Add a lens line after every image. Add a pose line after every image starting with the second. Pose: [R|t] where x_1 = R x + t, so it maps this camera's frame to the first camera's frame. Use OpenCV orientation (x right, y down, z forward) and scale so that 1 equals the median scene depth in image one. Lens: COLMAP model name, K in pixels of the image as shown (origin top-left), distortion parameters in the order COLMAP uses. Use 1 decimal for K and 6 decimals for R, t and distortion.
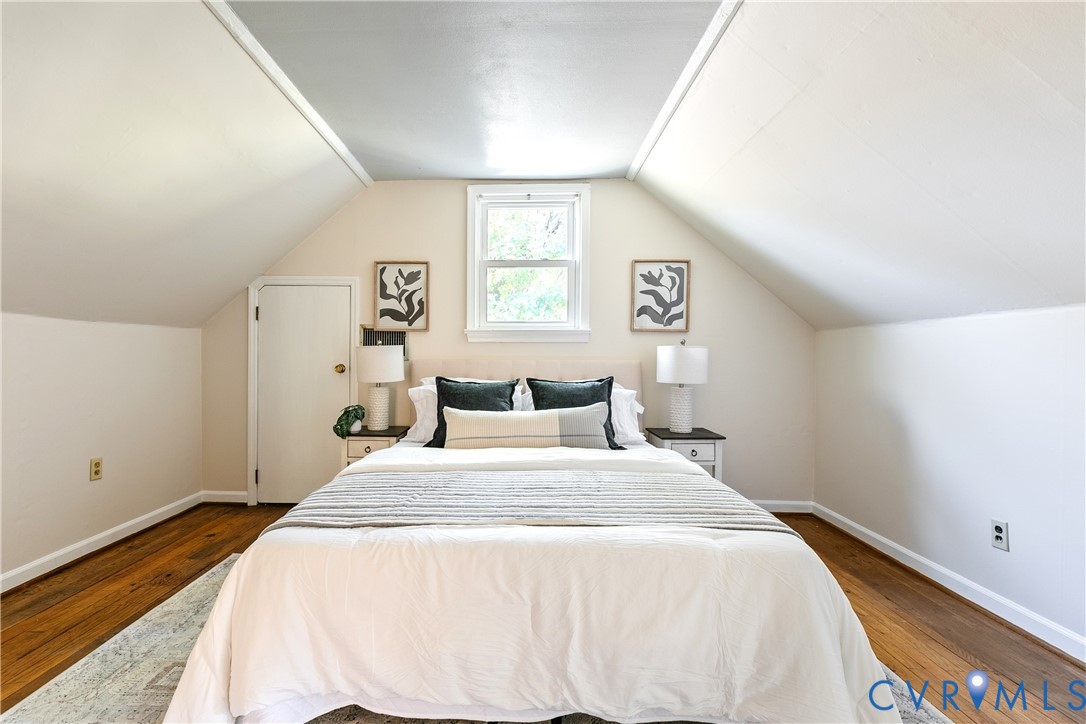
lens RADIAL K [[469.4, 0, 540.4], [0, 469.4, 365.6], [0, 0, 1]] dist [0.005190, 0.000431]
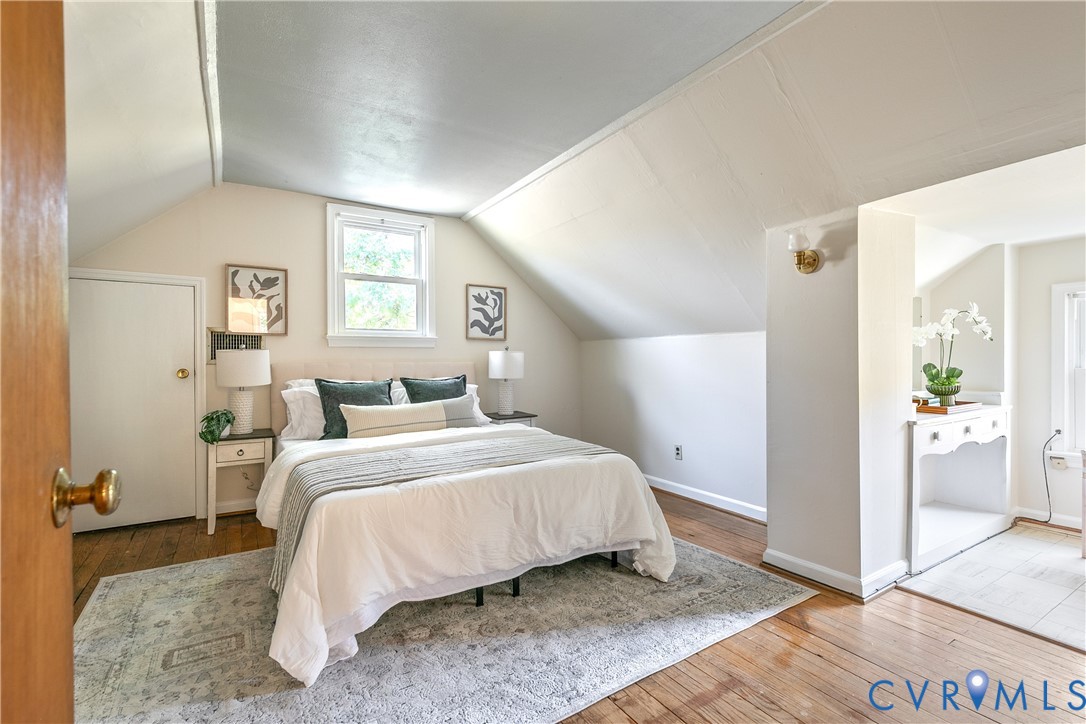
lens RADIAL K [[494.9, 0, 543.3], [0, 494.9, 358.7], [0, 0, 1]] dist [-0.000018, -0.000480]
pose [[0.825848, -0.005350, 0.563867, -0.418966], [0.013087, 0.999868, -0.009680, -0.004966], [-0.563741, 0.015374, 0.825809, -0.243654]]
